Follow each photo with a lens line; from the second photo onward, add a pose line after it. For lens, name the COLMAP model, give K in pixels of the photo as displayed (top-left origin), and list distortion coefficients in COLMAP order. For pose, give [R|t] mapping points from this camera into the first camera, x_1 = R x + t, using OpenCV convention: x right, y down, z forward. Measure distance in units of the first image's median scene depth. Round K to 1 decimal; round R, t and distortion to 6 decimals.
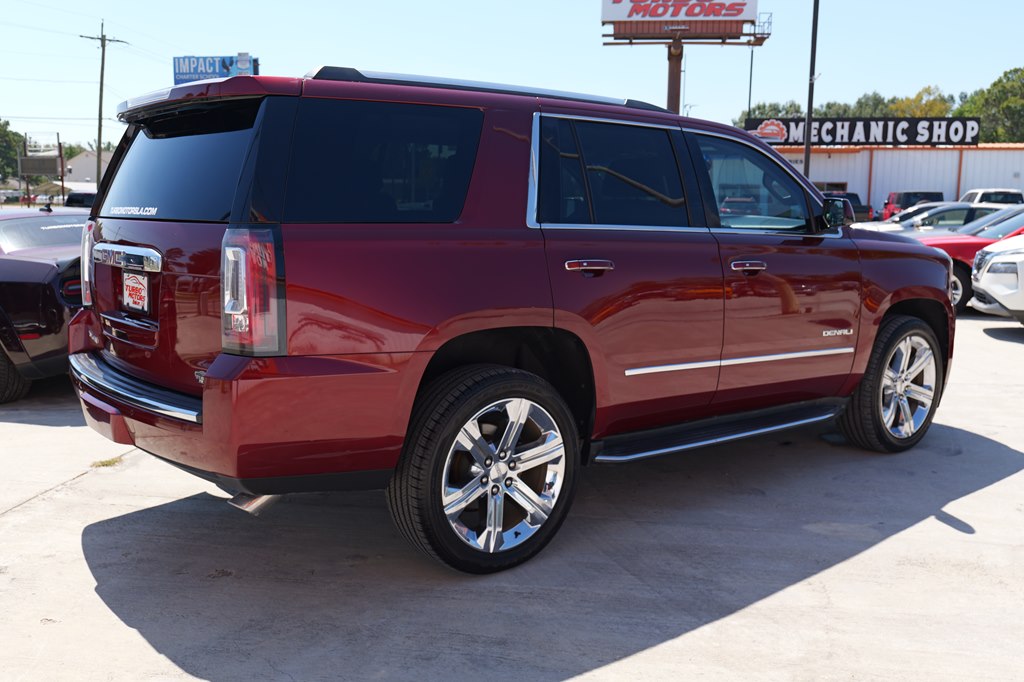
lens RADIAL K [[951.1, 0, 520.7], [0, 951.1, 342.0], [0, 0, 1]] dist [0.003434, 0.000000]
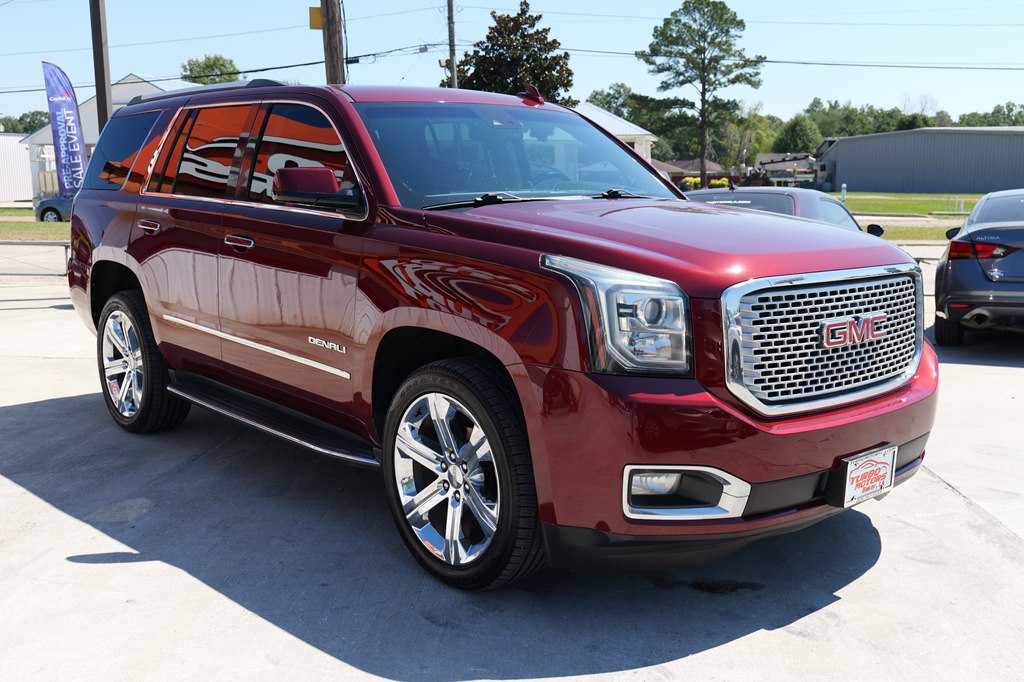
lens RADIAL K [[1043.2, 0, 503.5], [0, 1043.2, 339.2], [0, 0, 1]] dist [0.004265, 0.000000]
pose [[0.018980, 0.143379, -0.989486, 1.452367], [-0.142751, 0.979914, 0.139254, -0.188072], [0.989577, 0.138607, 0.039067, 1.390158]]
